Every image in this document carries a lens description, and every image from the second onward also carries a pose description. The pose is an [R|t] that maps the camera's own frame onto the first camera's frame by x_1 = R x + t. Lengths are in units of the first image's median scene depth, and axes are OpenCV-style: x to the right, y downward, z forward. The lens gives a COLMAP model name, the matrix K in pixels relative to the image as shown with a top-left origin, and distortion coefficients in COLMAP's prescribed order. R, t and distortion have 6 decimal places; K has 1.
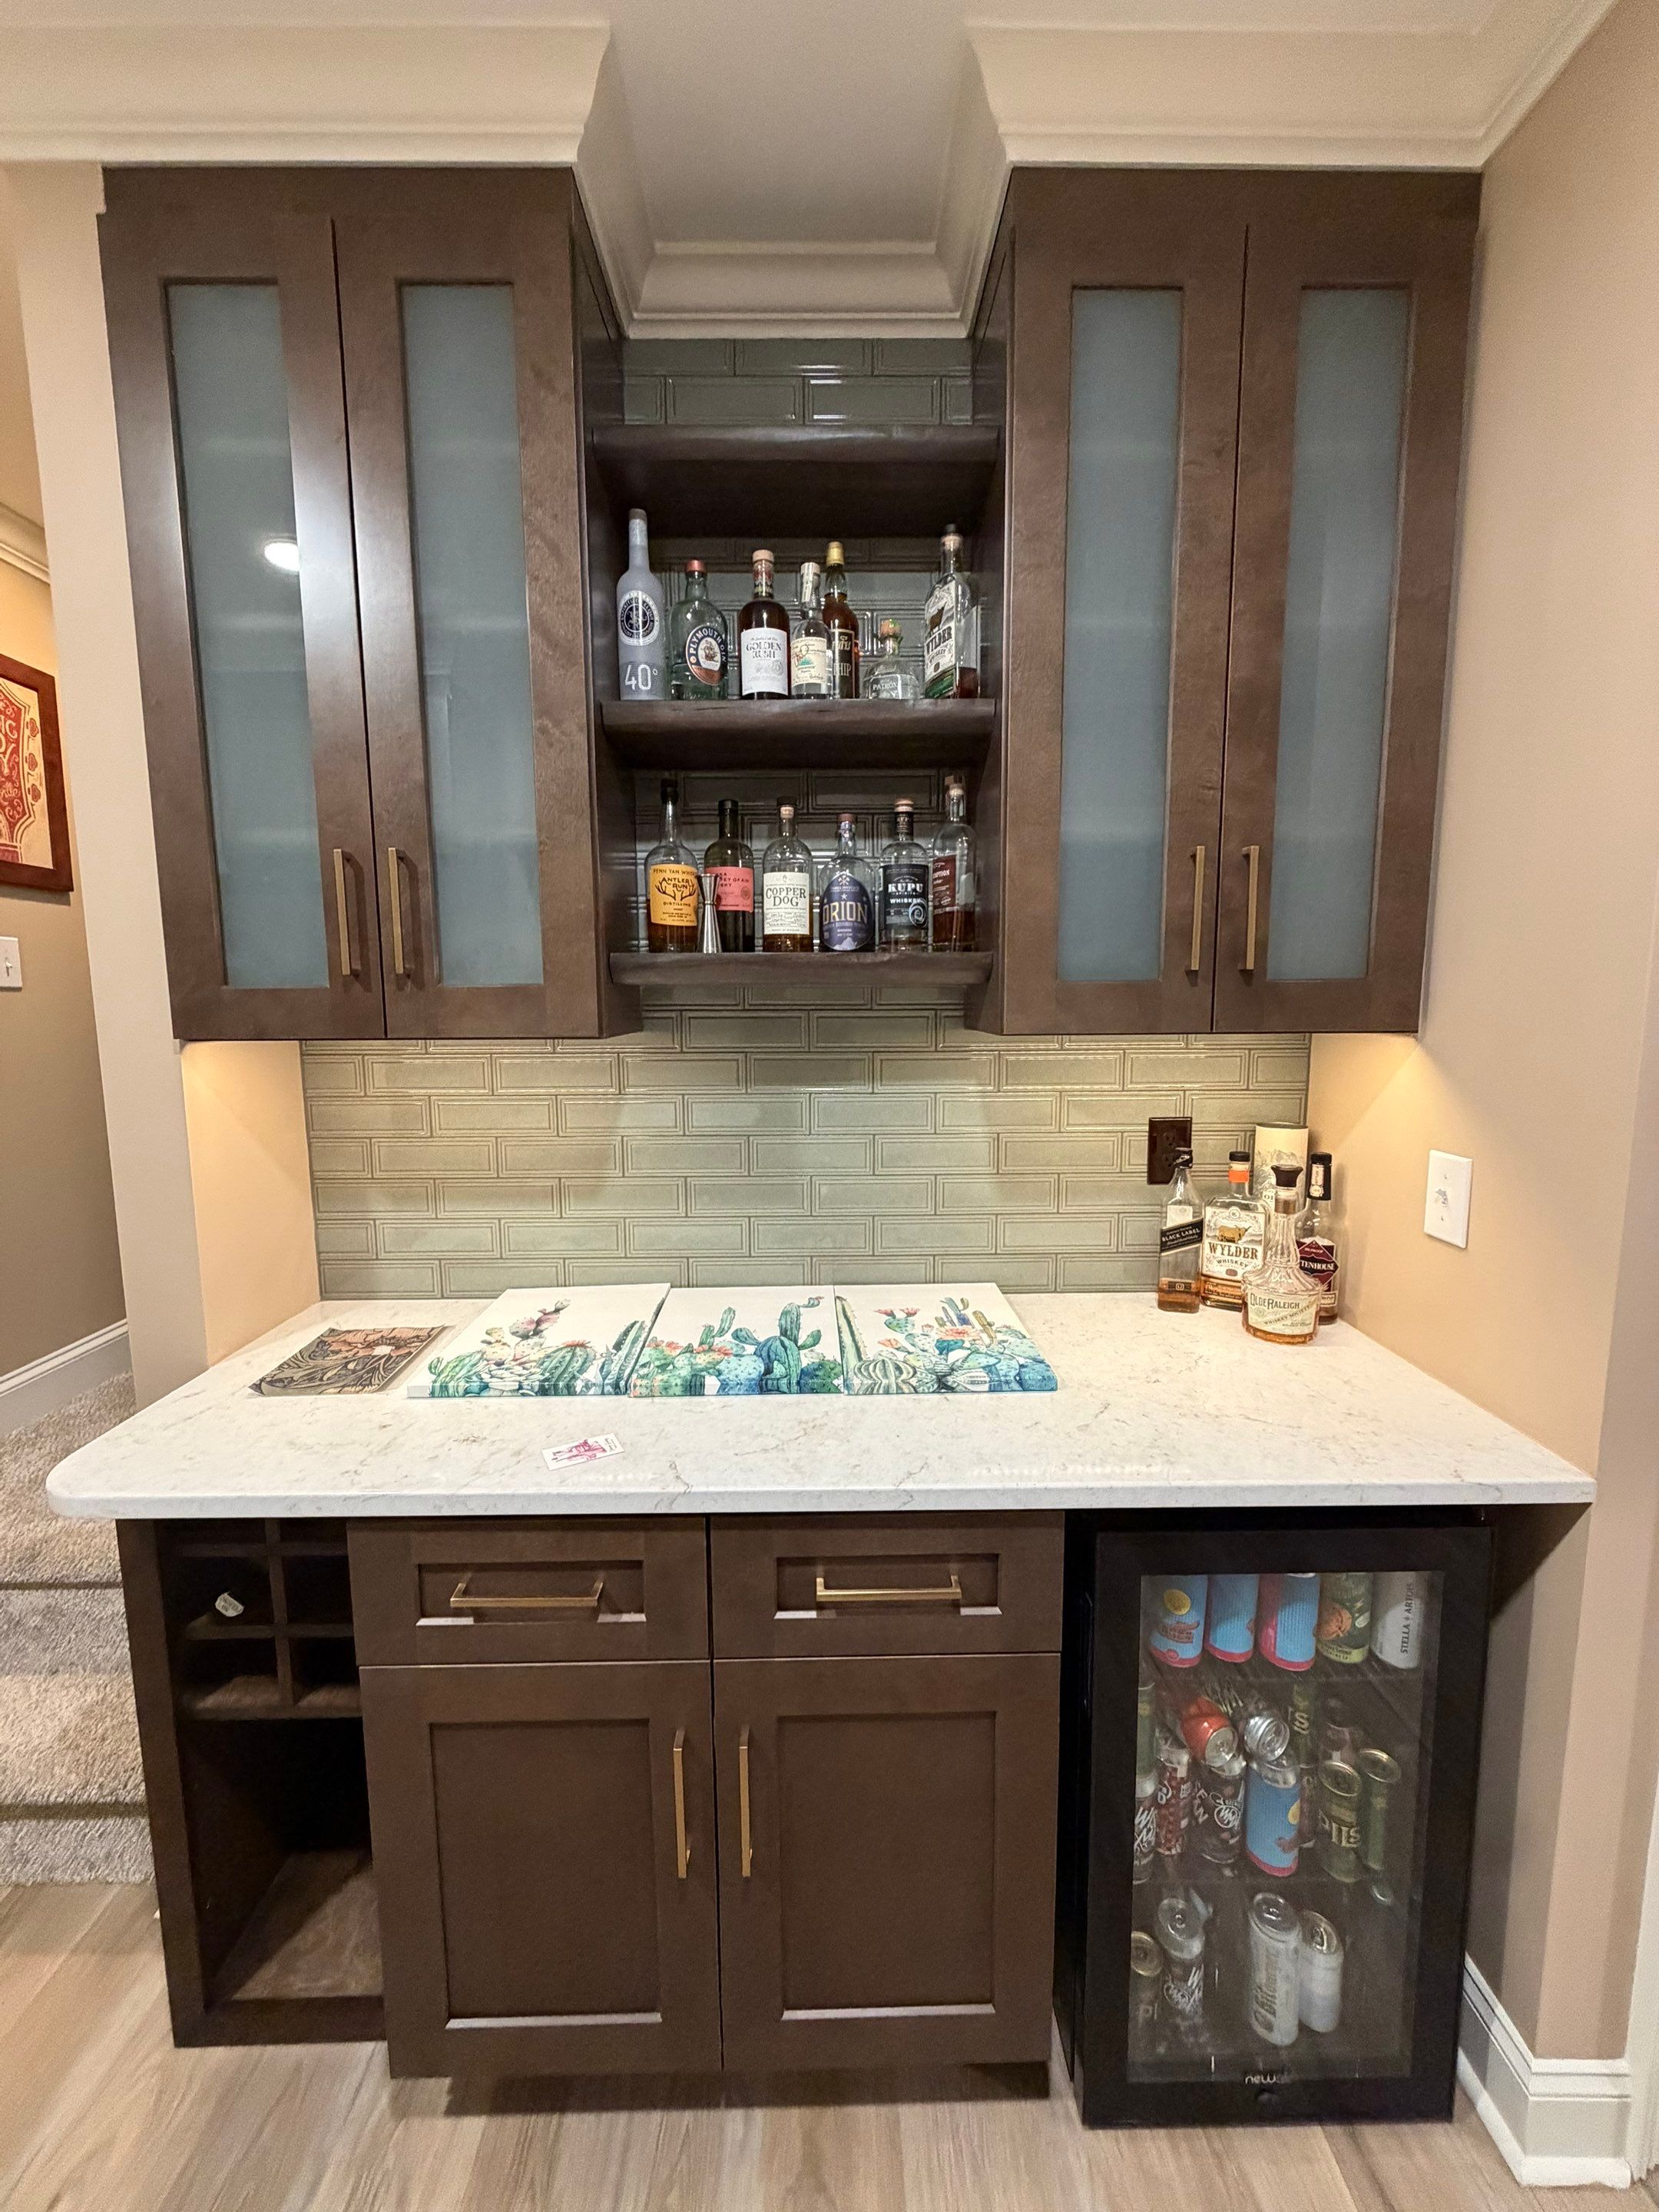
lens RADIAL K [[883.7, 0, 830.8], [0, 883.7, 1098.8], [0, 0, 1]] dist [0.001483, 0.000432]
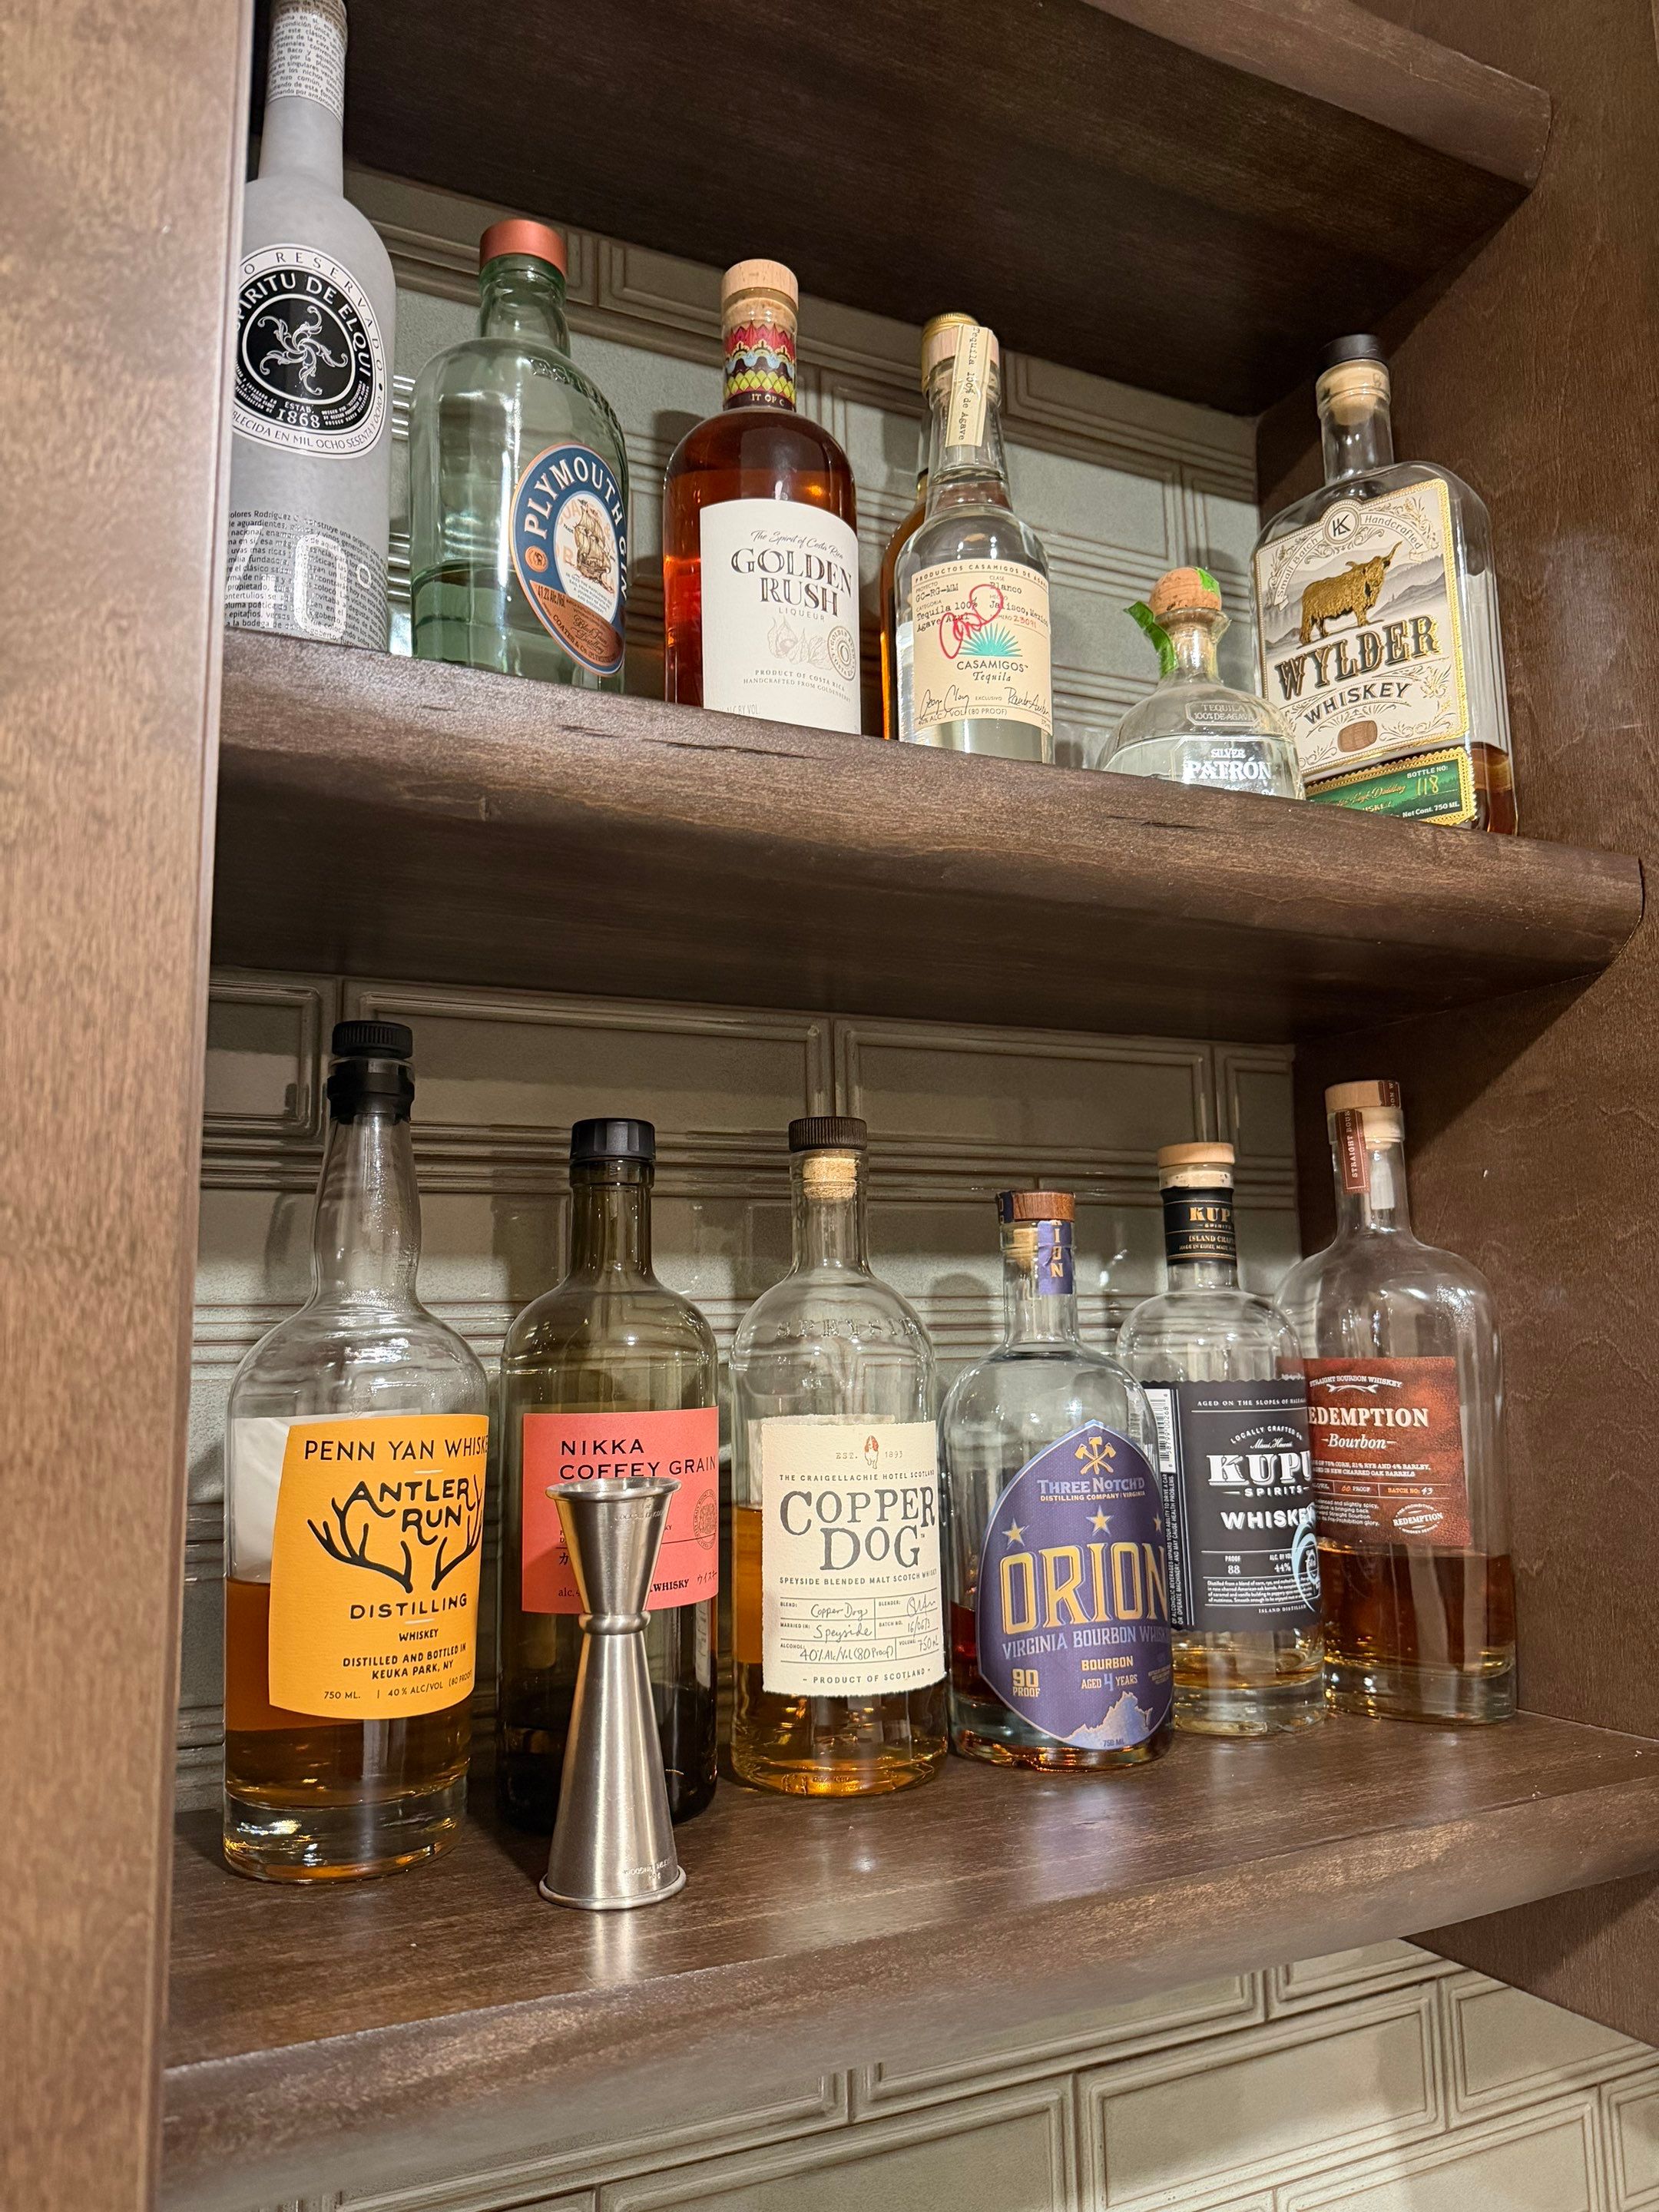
lens RADIAL K [[1561.5, 0, 840.4], [0, 1561.5, 1098.8], [0, 0, 1]] dist [0.140499, -0.219775]
pose [[0.910930, 0.053737, 0.409045, -0.269111], [0.061016, 0.963029, -0.262396, -0.259156], [-0.408023, 0.263983, 0.873974, 0.683006]]
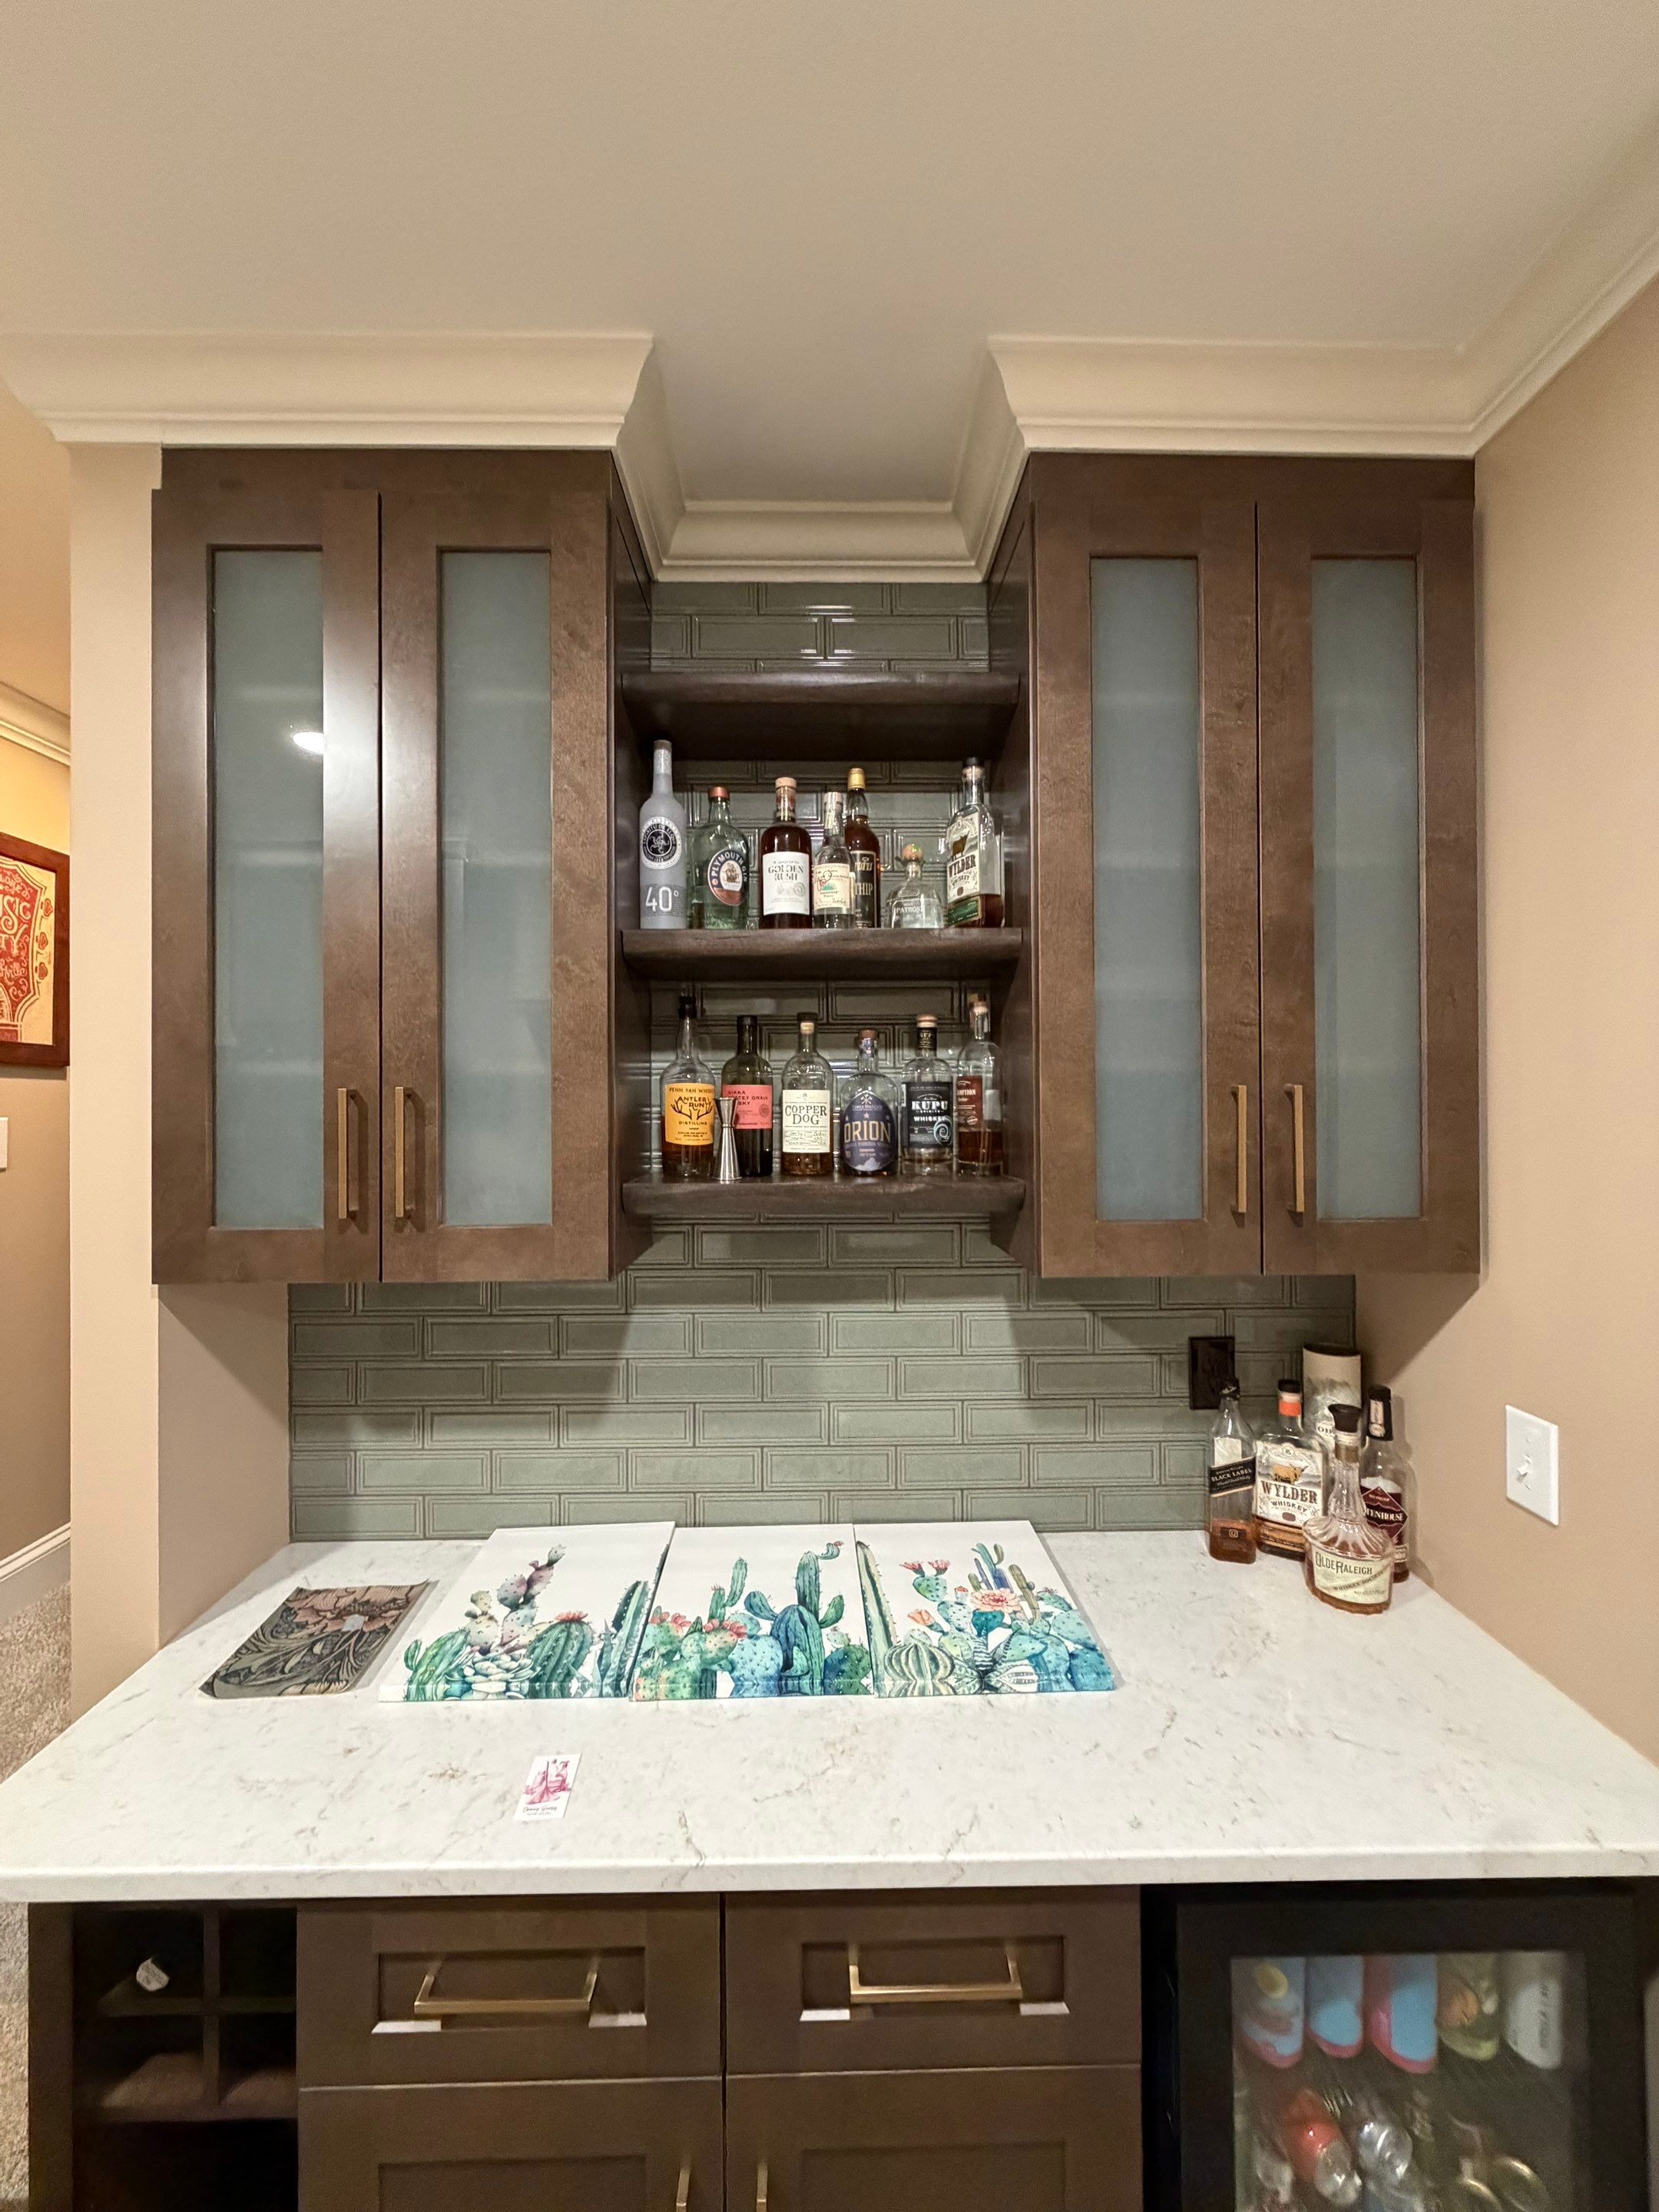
lens RADIAL K [[883.7, 0, 830.8], [0, 883.7, 1098.8], [0, 0, 1]] dist [0.001483, 0.000432]
pose [[0.999985, 0.001796, 0.005182, -0.032496], [-0.001148, 0.992479, -0.122410, -0.144995], [-0.005363, 0.122402, 0.992466, 0.046829]]
